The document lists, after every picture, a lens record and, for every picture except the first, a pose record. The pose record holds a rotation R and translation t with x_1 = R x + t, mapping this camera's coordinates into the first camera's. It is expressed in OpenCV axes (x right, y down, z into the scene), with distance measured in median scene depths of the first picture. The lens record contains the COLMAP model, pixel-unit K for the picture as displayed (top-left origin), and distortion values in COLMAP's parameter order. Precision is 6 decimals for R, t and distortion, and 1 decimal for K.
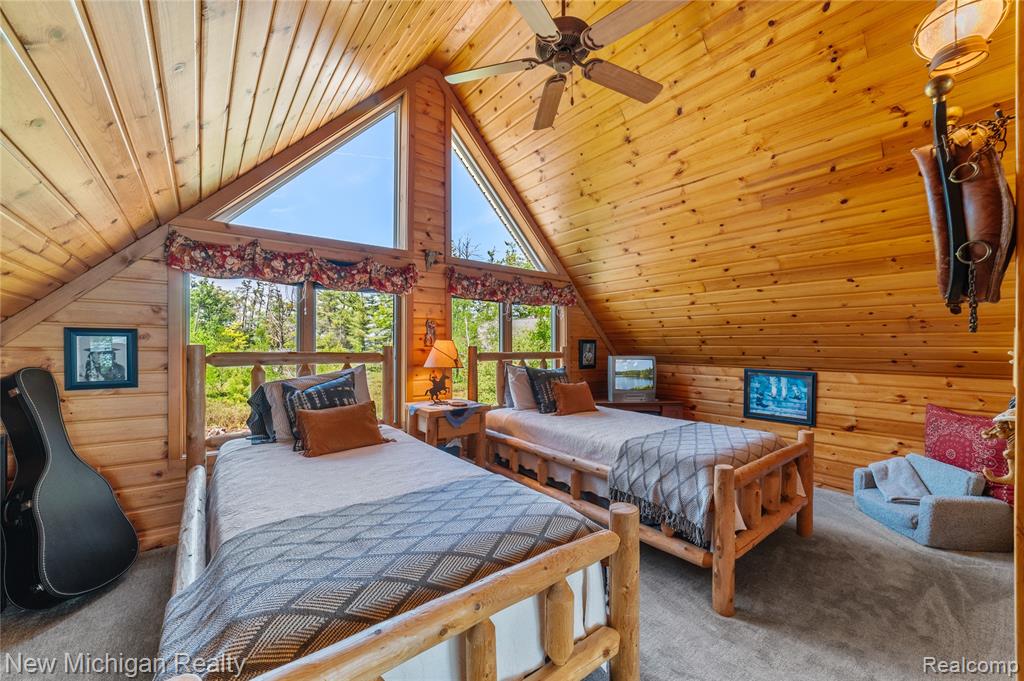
lens RADIAL K [[400.2, 0, 504.6], [0, 400.2, 338.1], [0, 0, 1]] dist [-0.014795, 0.009969]
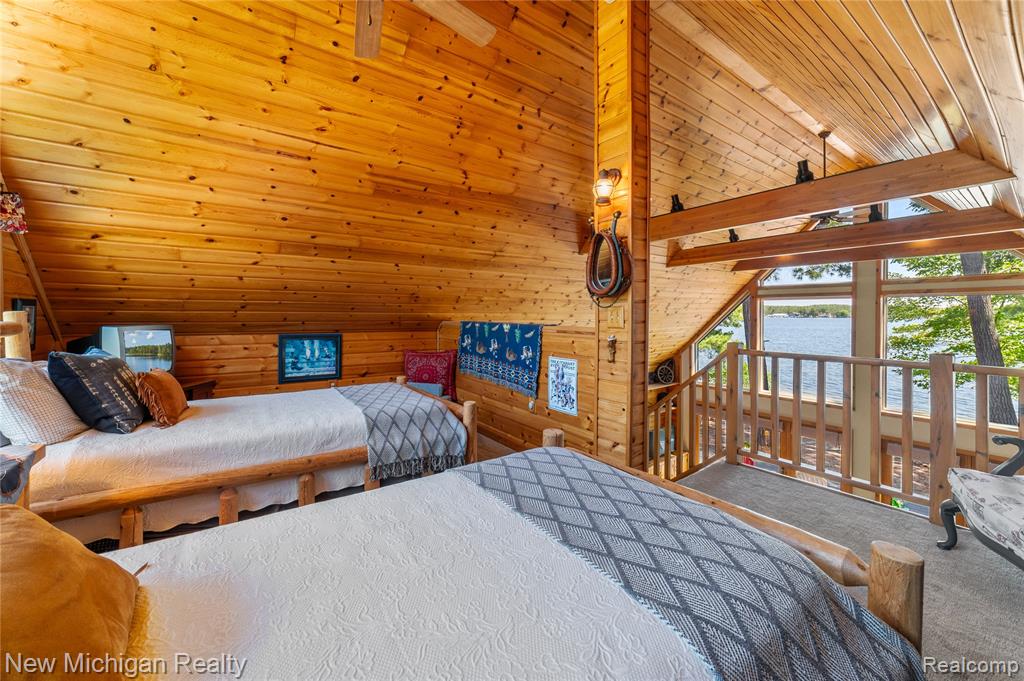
lens RADIAL K [[408.6, 0, 514.4], [0, 408.6, 305.6], [0, 0, 1]] dist [-0.000462, 0.000025]
pose [[0.036091, 0.016330, 0.999215, -0.443937], [-0.025465, 0.999557, -0.015415, 0.006317], [-0.999024, -0.024888, 0.036491, 0.430898]]
